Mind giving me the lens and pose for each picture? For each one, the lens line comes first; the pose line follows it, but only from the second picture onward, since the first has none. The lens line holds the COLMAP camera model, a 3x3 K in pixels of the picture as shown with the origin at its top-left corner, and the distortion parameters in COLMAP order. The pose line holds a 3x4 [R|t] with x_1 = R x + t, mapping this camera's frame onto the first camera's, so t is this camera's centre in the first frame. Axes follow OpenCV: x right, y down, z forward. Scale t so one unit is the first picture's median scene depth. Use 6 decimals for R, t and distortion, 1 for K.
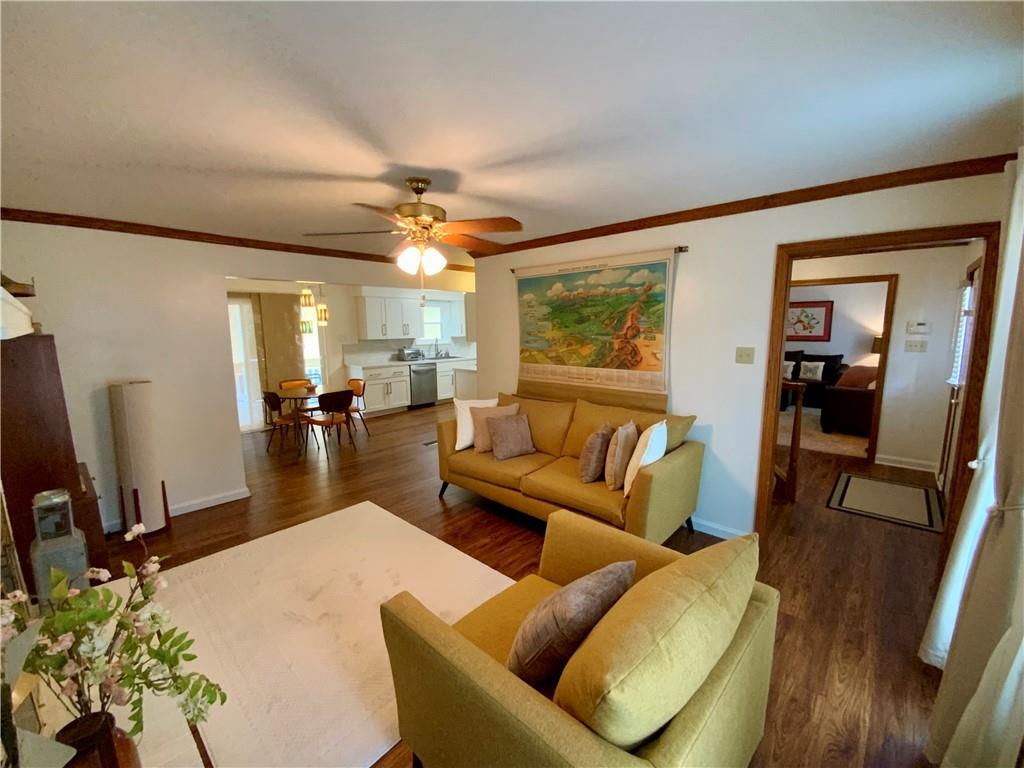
lens RADIAL K [[418.1, 0, 510.3], [0, 418.1, 383.8], [0, 0, 1]] dist [0.000535, -0.000101]
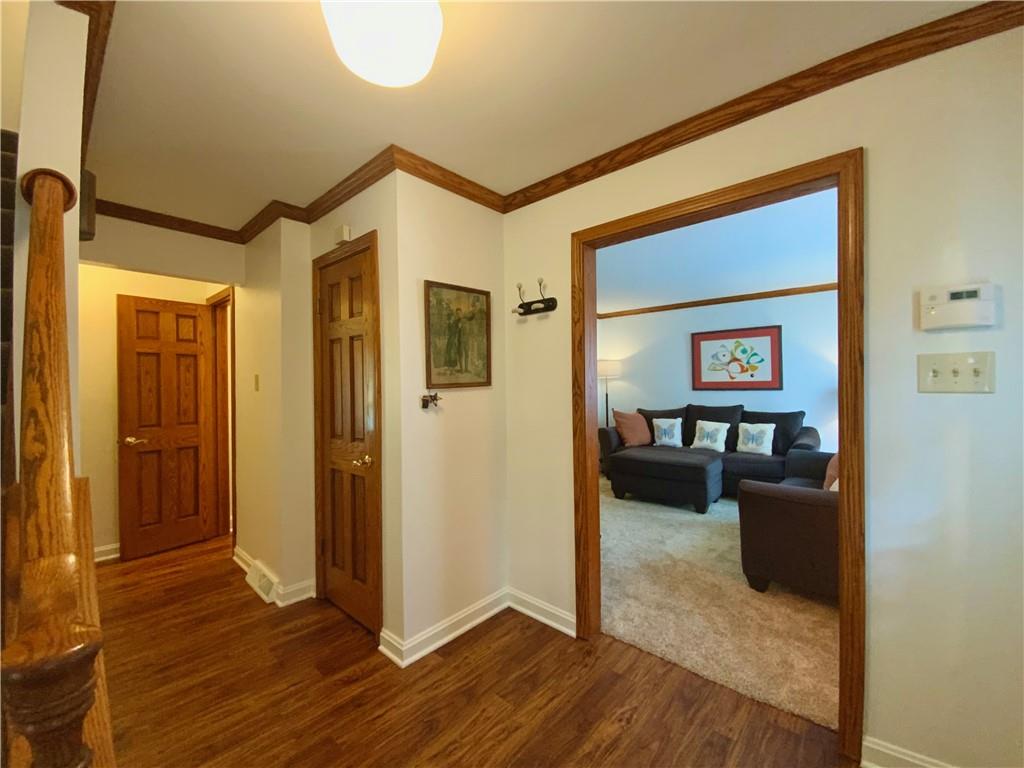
lens RADIAL K [[418.1, 0, 515.4], [0, 418.1, 384.3], [0, 0, 1]] dist [0.000535, -0.000101]
pose [[0.999917, -0.004516, 0.012085, 0.363730], [0.006192, 0.989781, -0.142461, -0.024328], [-0.011319, 0.142524, 0.989727, 0.393898]]
